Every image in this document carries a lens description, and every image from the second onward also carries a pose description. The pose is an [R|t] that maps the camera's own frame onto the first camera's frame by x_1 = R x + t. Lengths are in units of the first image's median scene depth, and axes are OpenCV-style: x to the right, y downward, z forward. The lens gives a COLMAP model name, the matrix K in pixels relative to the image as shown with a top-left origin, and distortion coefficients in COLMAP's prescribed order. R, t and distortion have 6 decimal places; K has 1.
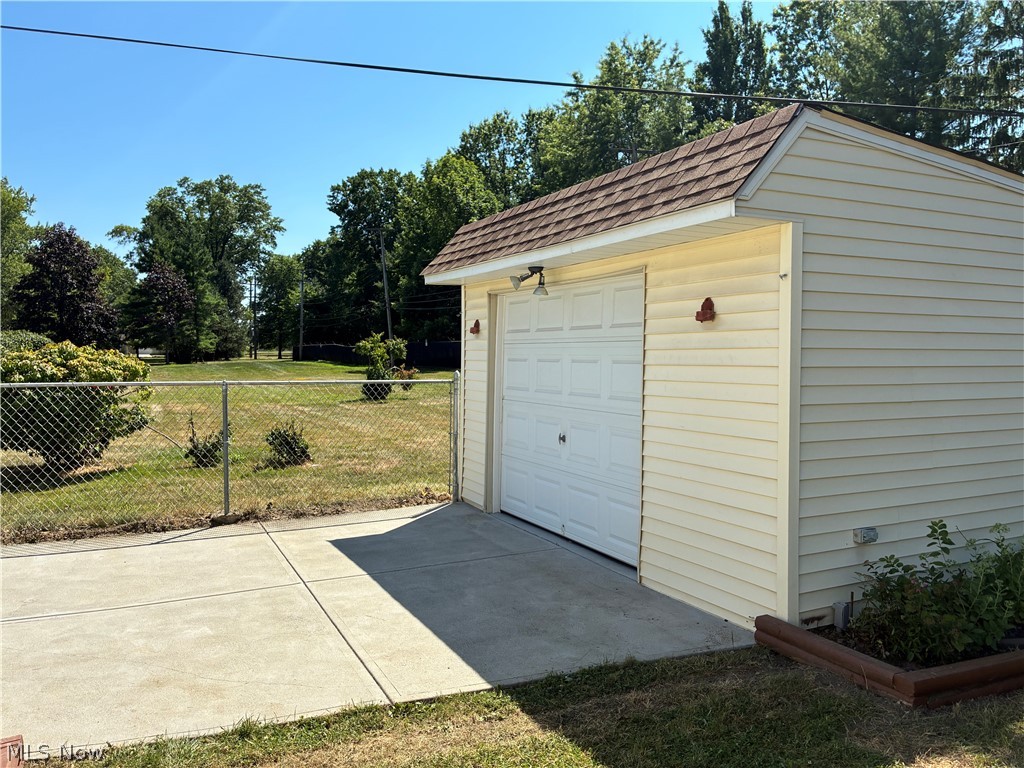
lens RADIAL K [[771.3, 0, 510.9], [0, 771.3, 378.8], [0, 0, 1]] dist [-0.004664, -0.016936]
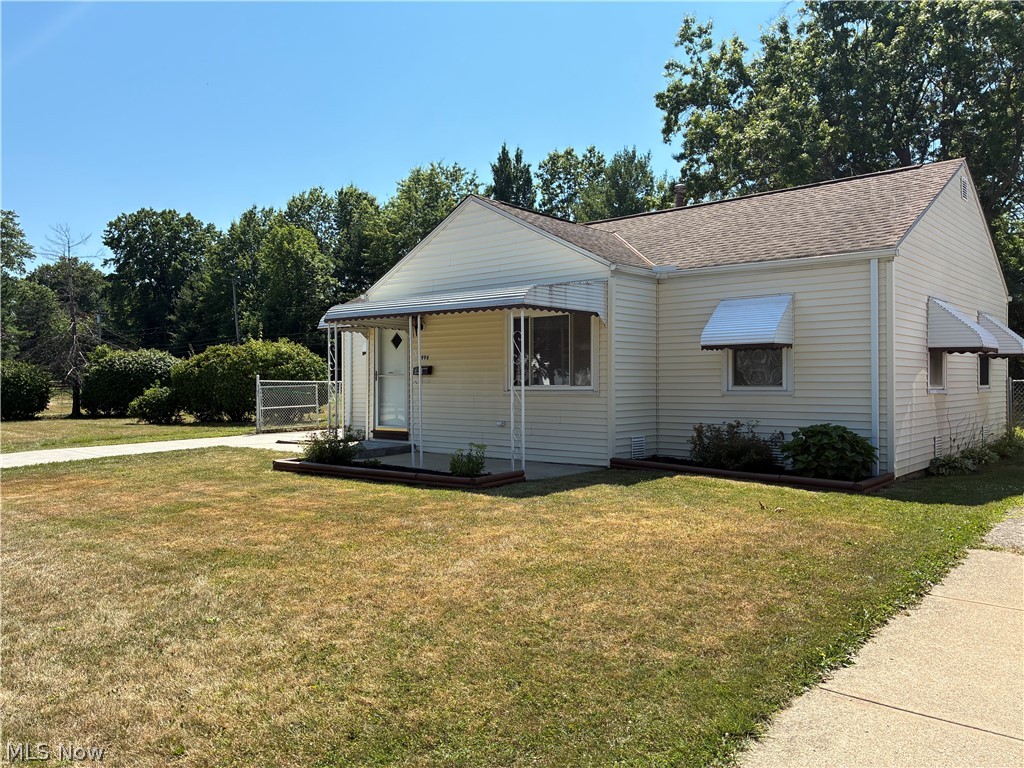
lens RADIAL K [[771.3, 0, 512.7], [0, 771.3, 386.0], [0, 0, 1]] dist [-0.004664, -0.016936]
pose [[0.930721, 0.000455, 0.365730, -0.261268], [0.011871, 0.999435, -0.031452, 0.029866], [-0.365537, 0.033615, 0.930189, -0.403166]]
